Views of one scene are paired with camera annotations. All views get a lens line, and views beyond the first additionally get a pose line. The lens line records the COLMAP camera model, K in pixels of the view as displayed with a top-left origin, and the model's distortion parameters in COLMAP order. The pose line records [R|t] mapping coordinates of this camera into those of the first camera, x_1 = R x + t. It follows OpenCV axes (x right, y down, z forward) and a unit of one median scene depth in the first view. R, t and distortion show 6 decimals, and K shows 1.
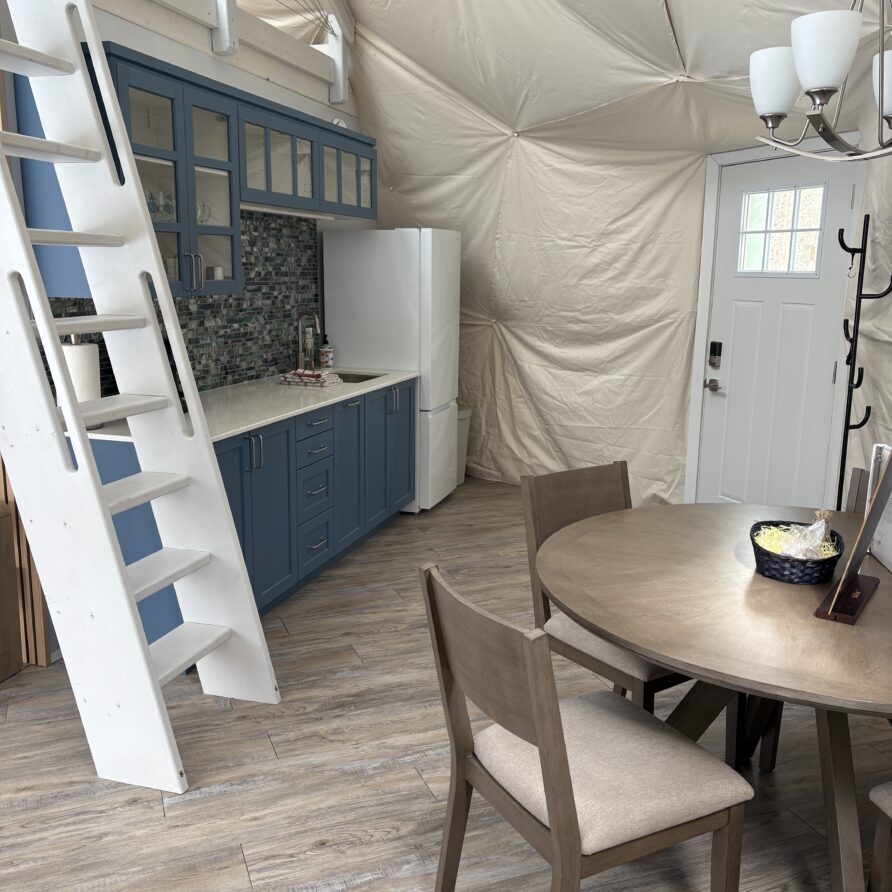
lens RADIAL K [[889.3, 0, 452.4], [0, 889.3, 449.0], [0, 0, 1]] dist [-0.012362, 0.000000]
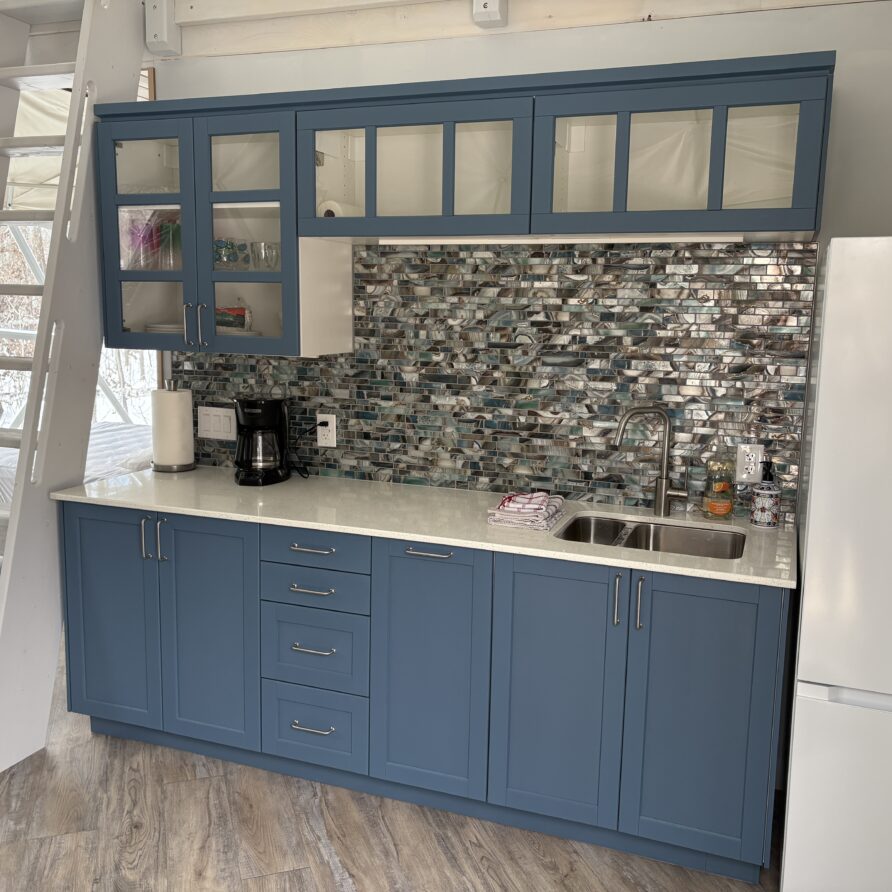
lens RADIAL K [[868.8, 0, 441.5], [0, 868.8, 442.4], [0, 0, 1]] dist [0.046512, 0.000000]
pose [[-0.043259, 0.132889, -0.990186, 0.423327], [-0.220801, 0.965334, 0.139200, -0.193234], [0.974359, 0.224656, -0.012417, 0.938231]]
